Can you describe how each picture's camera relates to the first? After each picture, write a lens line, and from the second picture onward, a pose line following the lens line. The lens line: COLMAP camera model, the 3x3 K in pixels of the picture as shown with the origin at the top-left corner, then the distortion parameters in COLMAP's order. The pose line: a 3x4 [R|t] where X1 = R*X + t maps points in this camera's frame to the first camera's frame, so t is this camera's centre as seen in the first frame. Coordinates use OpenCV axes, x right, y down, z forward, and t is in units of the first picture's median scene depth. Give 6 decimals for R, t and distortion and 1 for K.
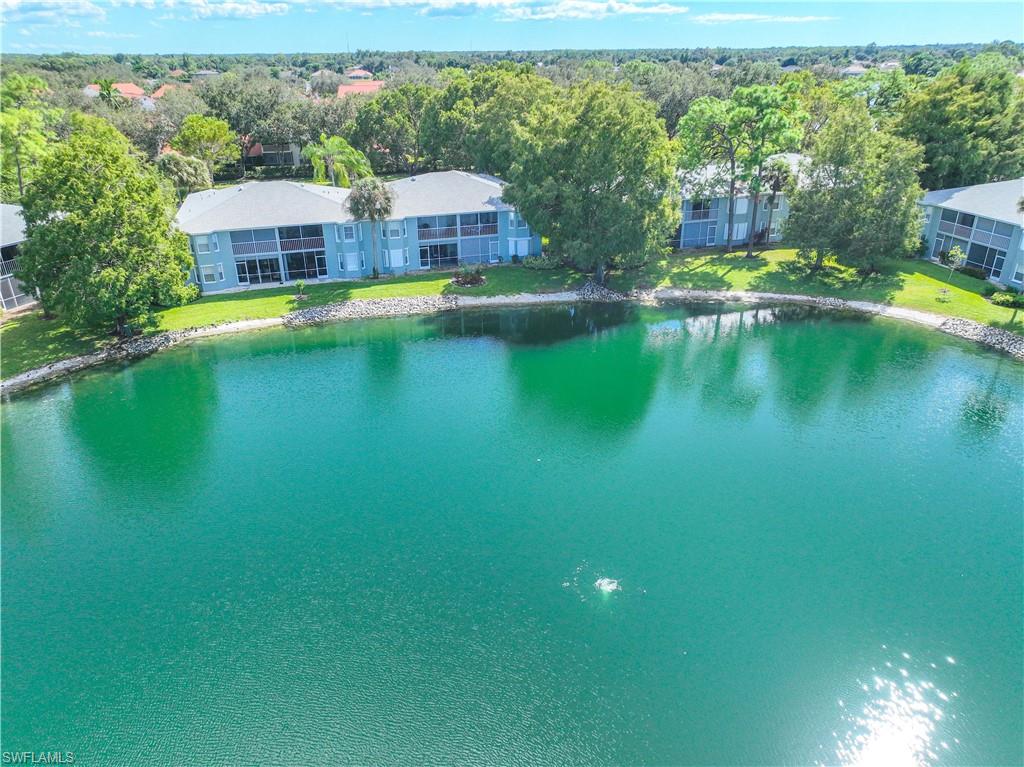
lens RADIAL K [[716.3, 0, 512.0], [0, 716.3, 383.5], [0, 0, 1]] dist [0.012396, 0.007840]
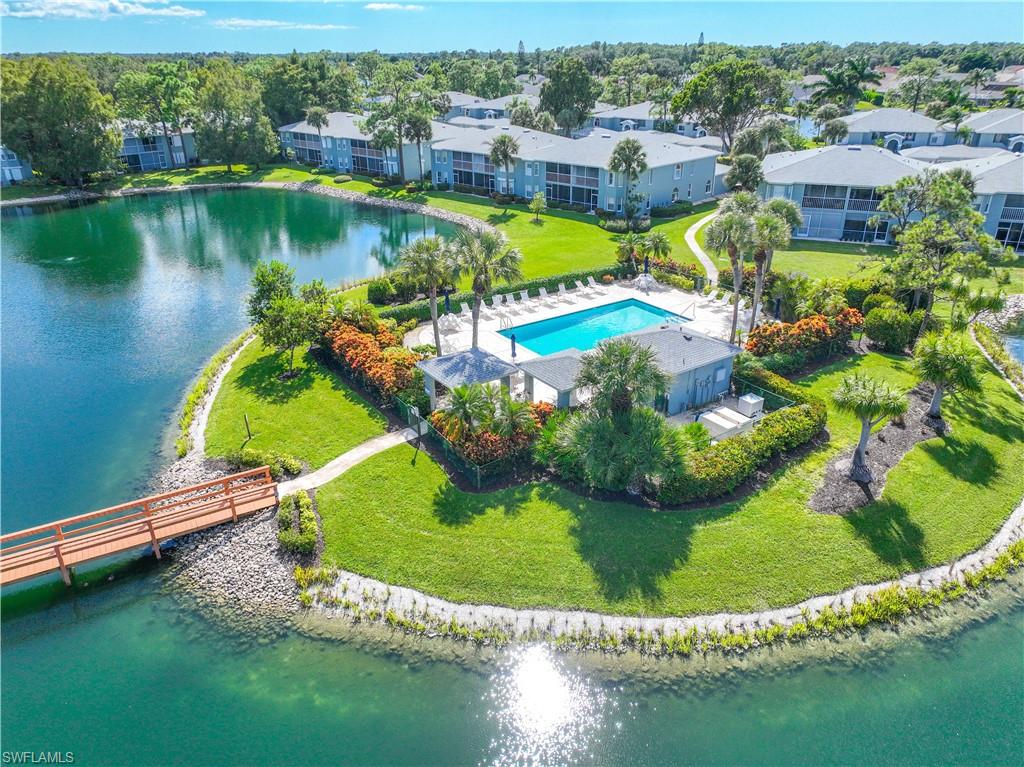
lens RADIAL K [[716.3, 0, 512.0], [0, 716.3, 383.5], [0, 0, 1]] dist [0.012396, 0.007840]
pose [[0.838782, -0.225280, 0.495674, 0.036793], [0.228741, 0.971951, 0.054668, 0.393660], [-0.494087, 0.067526, 0.866786, -0.778167]]
